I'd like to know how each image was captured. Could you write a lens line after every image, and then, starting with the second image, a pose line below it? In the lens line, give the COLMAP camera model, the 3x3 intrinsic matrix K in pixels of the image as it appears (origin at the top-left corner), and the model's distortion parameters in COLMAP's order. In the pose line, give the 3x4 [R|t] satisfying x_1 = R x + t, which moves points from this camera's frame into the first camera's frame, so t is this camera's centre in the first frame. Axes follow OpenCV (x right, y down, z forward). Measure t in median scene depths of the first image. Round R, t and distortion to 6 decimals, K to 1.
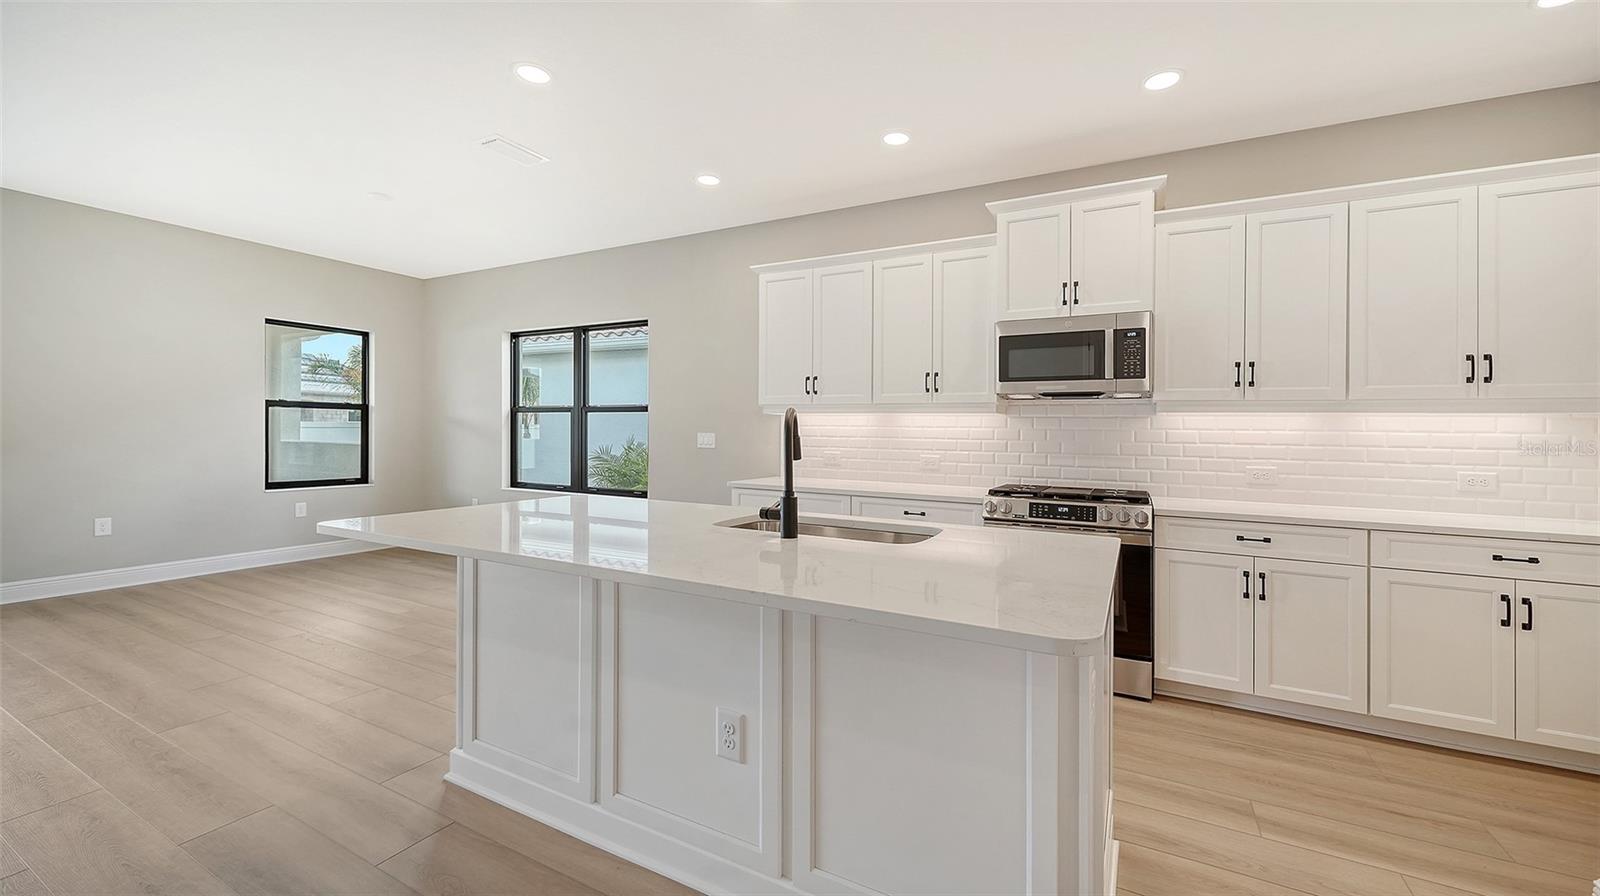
lens RADIAL K [[622.9, 0, 801.4], [0, 622.9, 433.9], [0, 0, 1]] dist [0.008896, -0.000269]
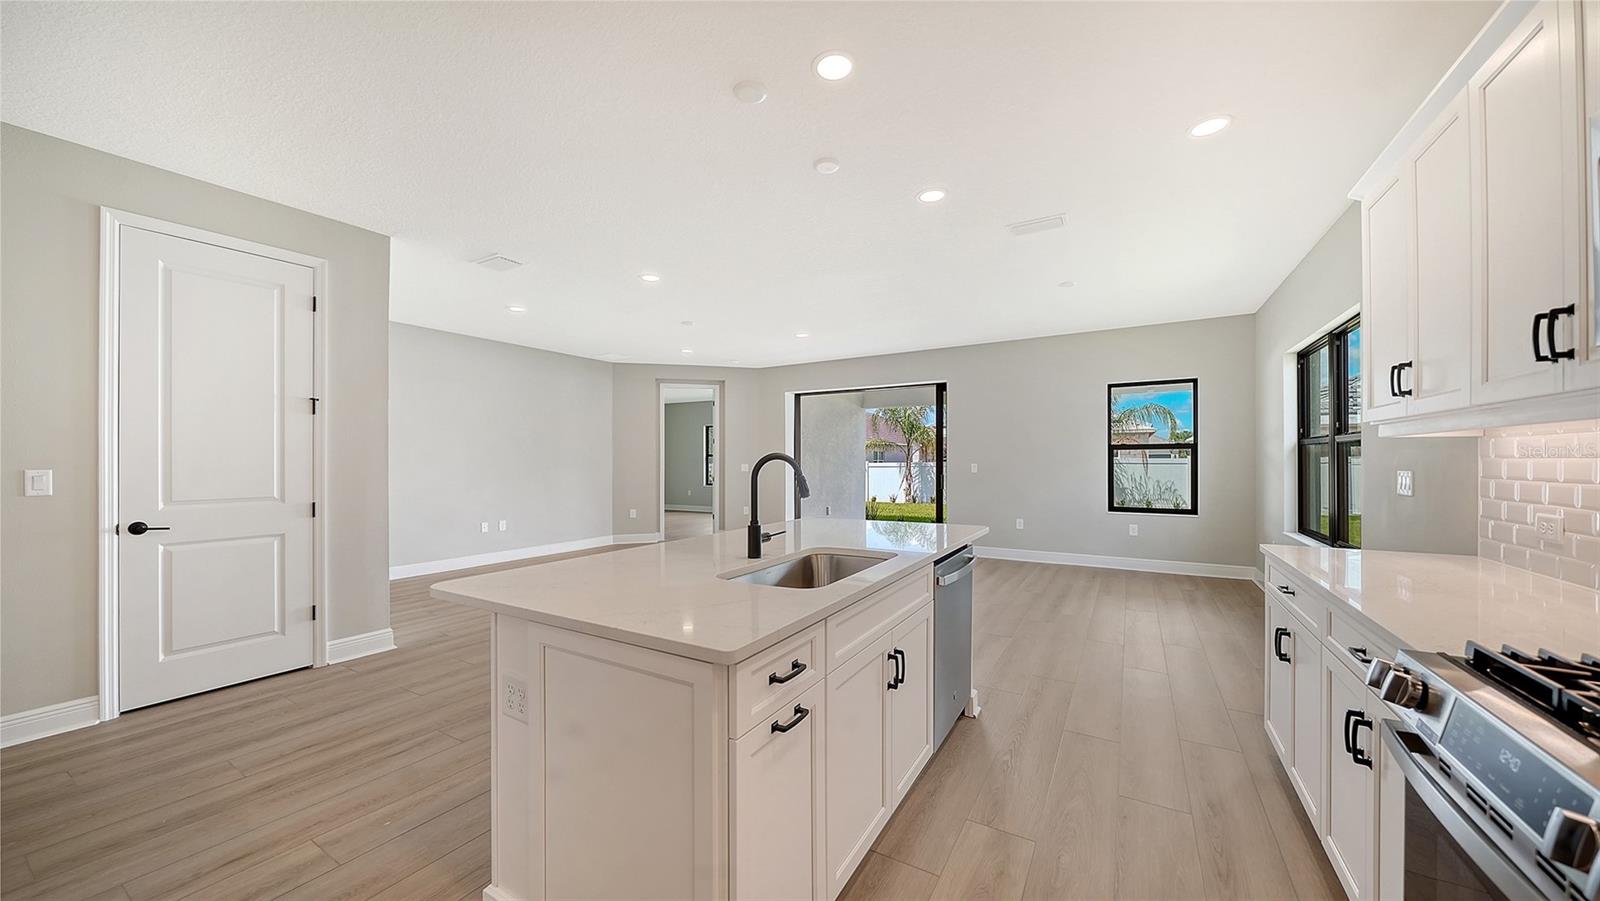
lens RADIAL K [[557.9, 0, 794.0], [0, 557.9, 451.5], [0, 0, 1]] dist [-0.001680, -0.000487]
pose [[-0.049056, -0.031176, -0.998309, 0.385173], [-0.001331, 0.999514, -0.031149, 0.000341], [0.998795, -0.000199, -0.049073, 0.377835]]
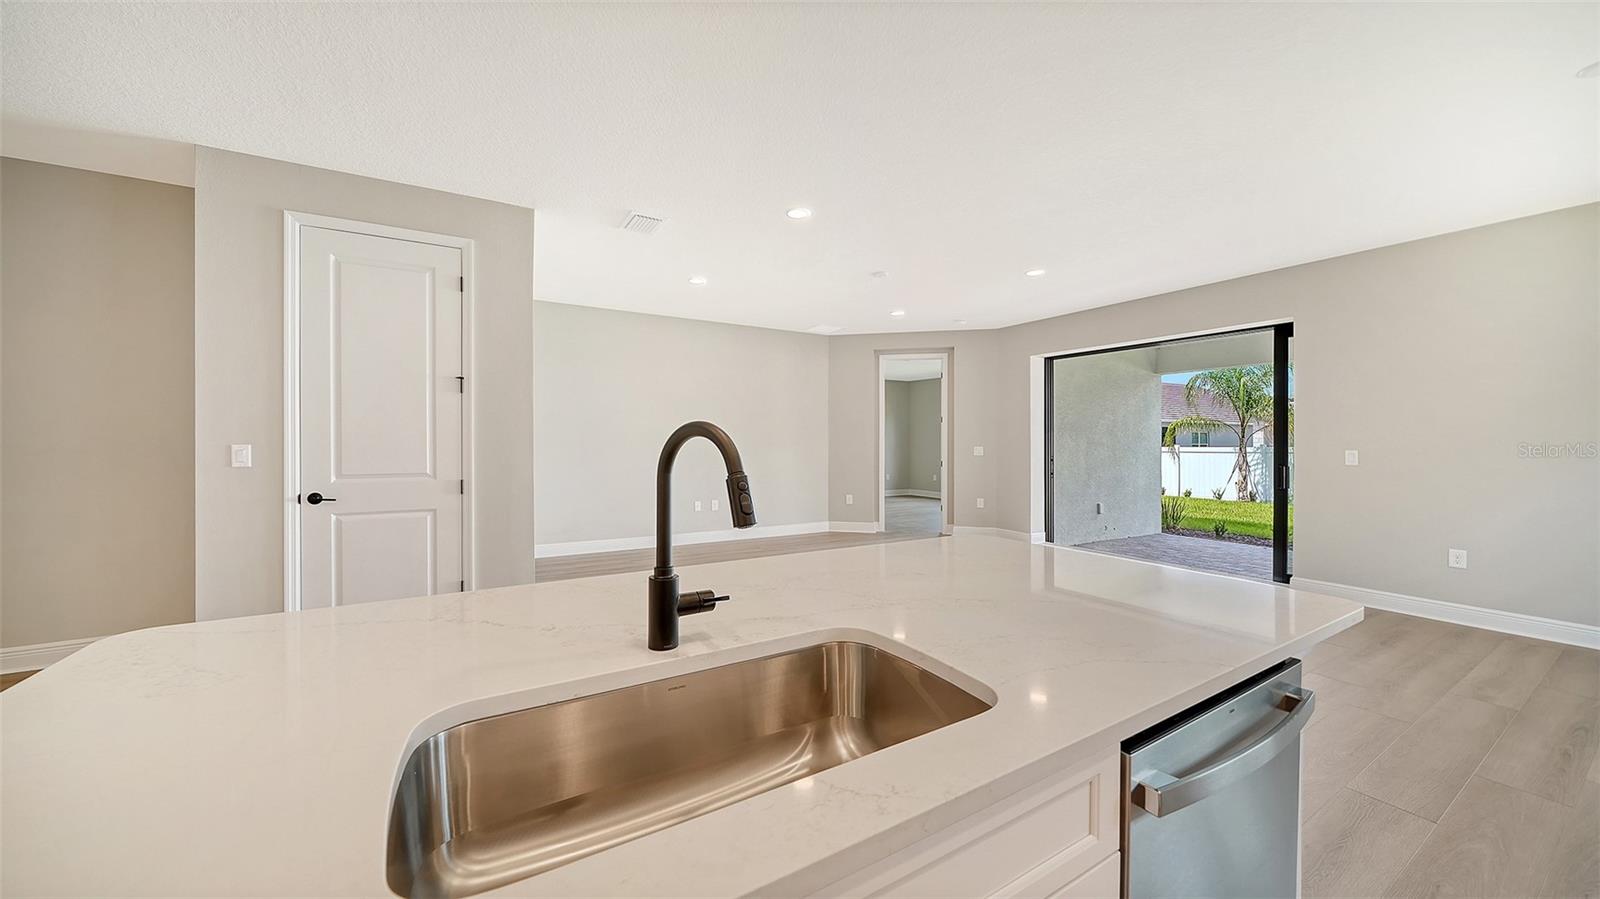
lens RADIAL K [[553.6, 0, 795.0], [0, 553.6, 440.8], [0, 0, 1]] dist [-0.001015, -0.000912]
pose [[-0.513174, -0.019468, -0.858064, 0.133585], [-0.015815, 0.999787, -0.013225, -0.003222], [0.858139, 0.006784, -0.513373, 0.460138]]
